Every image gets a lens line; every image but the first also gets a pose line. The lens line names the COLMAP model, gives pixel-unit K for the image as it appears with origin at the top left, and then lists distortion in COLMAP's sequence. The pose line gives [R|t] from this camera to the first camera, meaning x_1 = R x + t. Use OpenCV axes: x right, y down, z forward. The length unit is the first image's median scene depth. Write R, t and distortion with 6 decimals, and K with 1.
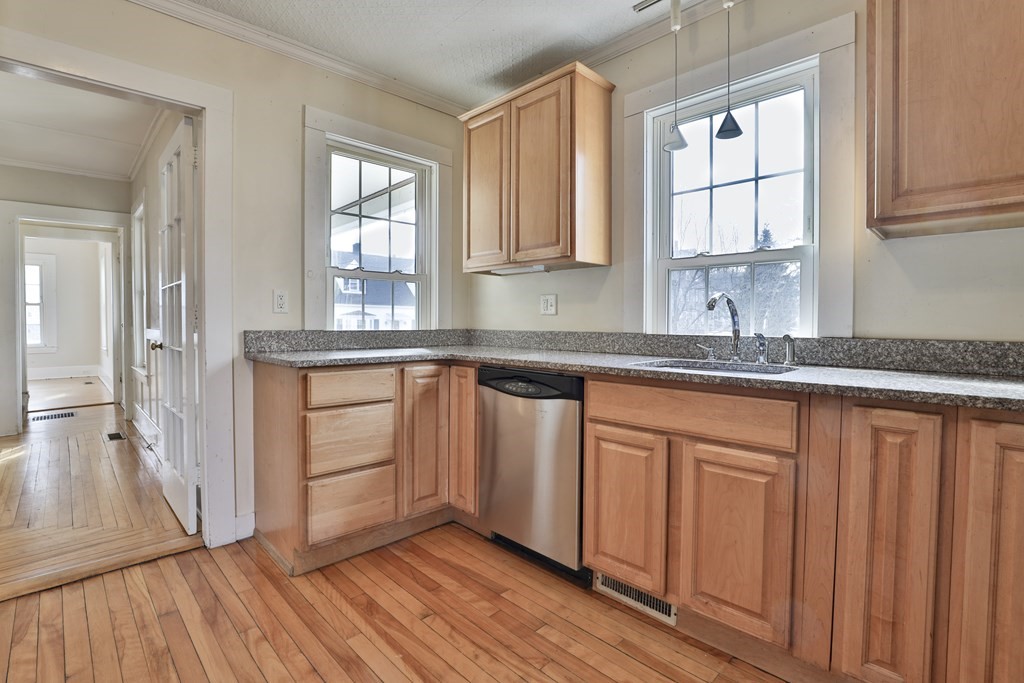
lens RADIAL K [[491.5, 0, 511.2], [0, 491.5, 334.1], [0, 0, 1]] dist [-0.020841, 0.001895]
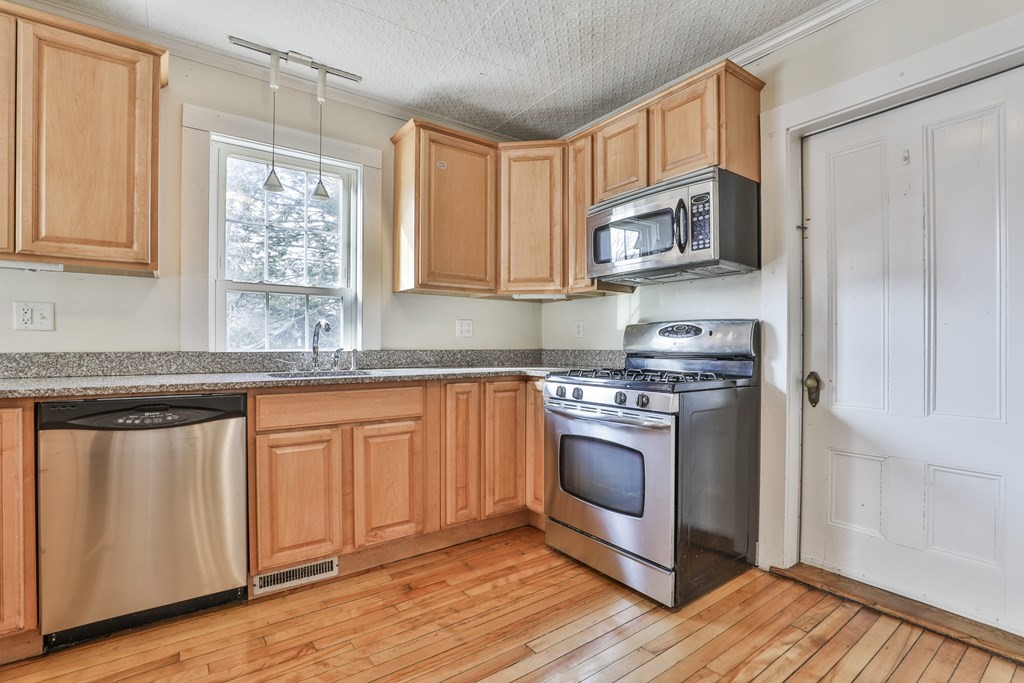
lens RADIAL K [[491.5, 0, 511.2], [0, 491.5, 334.1], [0, 0, 1]] dist [-0.020841, 0.001895]
pose [[0.149580, 0.015409, 0.988630, -0.833195], [0.023474, 0.999541, -0.019130, -0.004954], [-0.988471, 0.026069, 0.149150, 0.311095]]
